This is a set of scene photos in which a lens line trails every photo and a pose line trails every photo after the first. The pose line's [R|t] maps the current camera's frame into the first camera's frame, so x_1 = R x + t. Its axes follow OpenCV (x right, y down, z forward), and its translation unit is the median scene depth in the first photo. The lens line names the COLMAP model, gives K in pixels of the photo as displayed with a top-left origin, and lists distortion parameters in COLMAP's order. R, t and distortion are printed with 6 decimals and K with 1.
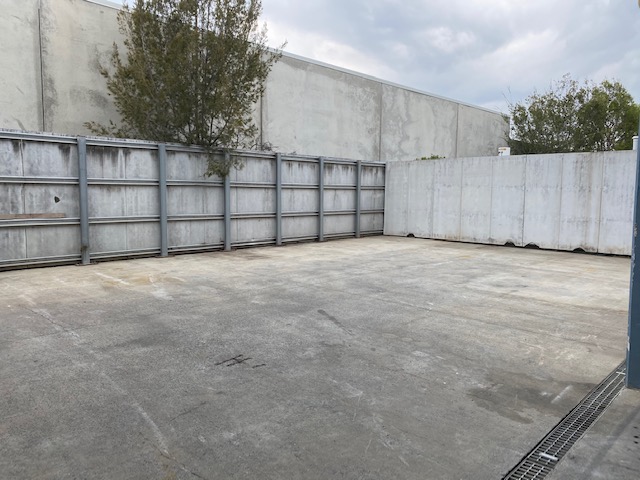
lens RADIAL K [[481.2, 0, 320.0], [0, 481.2, 240.0], [0, 0, 1]] dist [-0.003355, -0.006867]
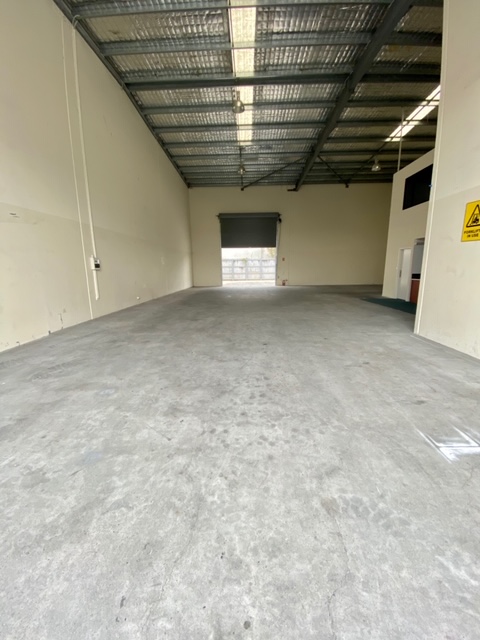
lens RADIAL K [[258.6, 0, 240.0], [0, 258.6, 320.0], [0, 0, 1]] dist [0.000162, 0.000004]
pose [[0.676570, 0.122623, -0.726097, 1.586284], [-0.057118, 0.991806, 0.114274, 0.174187], [0.734160, -0.035841, 0.678030, -1.284416]]
